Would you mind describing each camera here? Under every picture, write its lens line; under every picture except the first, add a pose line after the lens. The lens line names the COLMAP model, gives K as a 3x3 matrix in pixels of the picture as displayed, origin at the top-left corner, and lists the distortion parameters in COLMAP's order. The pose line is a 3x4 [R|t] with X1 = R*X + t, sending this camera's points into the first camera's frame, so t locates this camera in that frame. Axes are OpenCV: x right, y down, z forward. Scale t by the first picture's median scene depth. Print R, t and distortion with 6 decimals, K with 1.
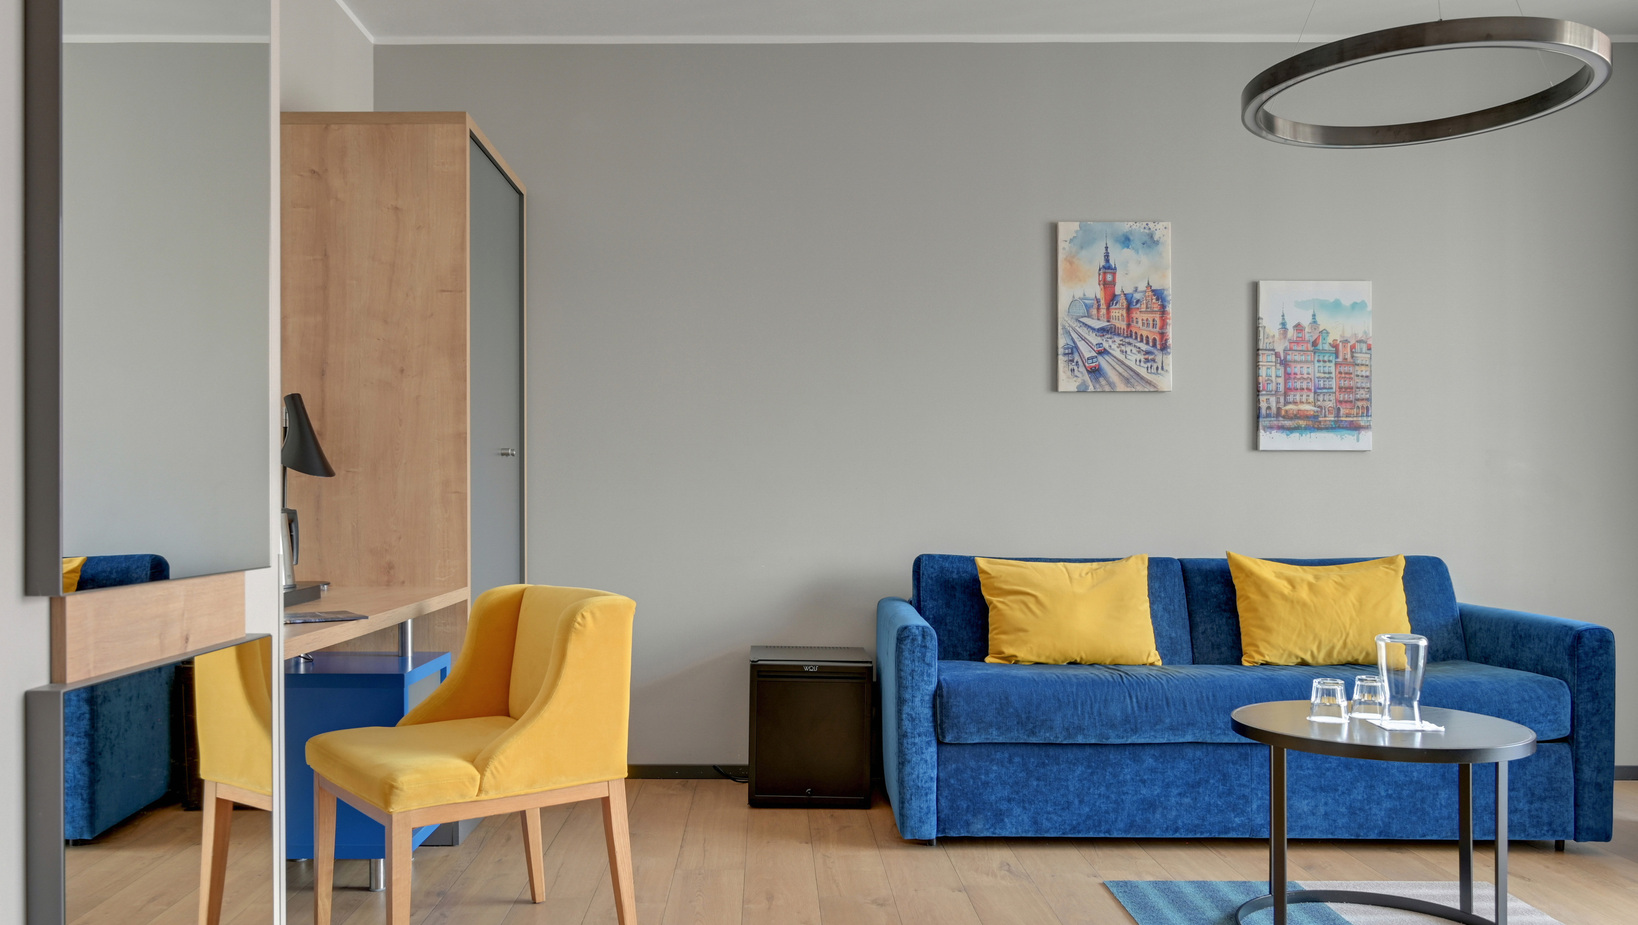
lens RADIAL K [[1273.3, 0, 764.1], [0, 1273.3, 489.1], [0, 0, 1]] dist [-0.006401, -0.001737]
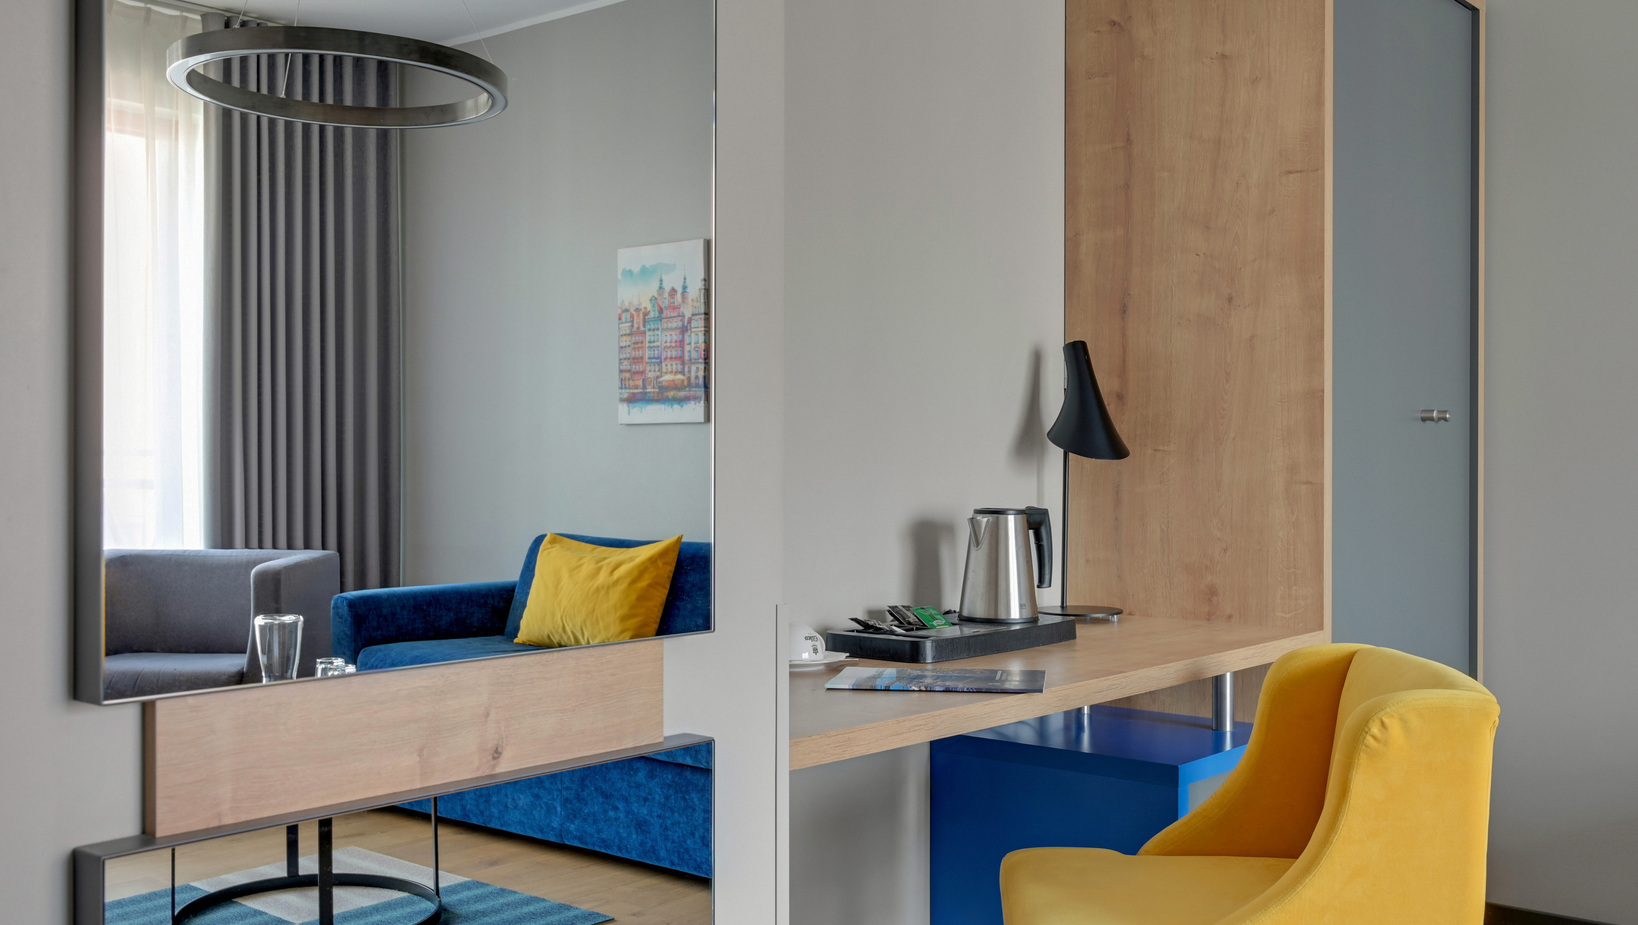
lens RADIAL K [[1570.2, 0, 819.0], [0, 1570.2, 462.5], [0, 0, 1]] dist [-0.001584, -0.000498]
pose [[0.768791, 0.005734, -0.639474, 0.066138], [0.000414, 0.999955, 0.009464, -0.013268], [0.639500, -0.007540, 0.768754, 0.197460]]
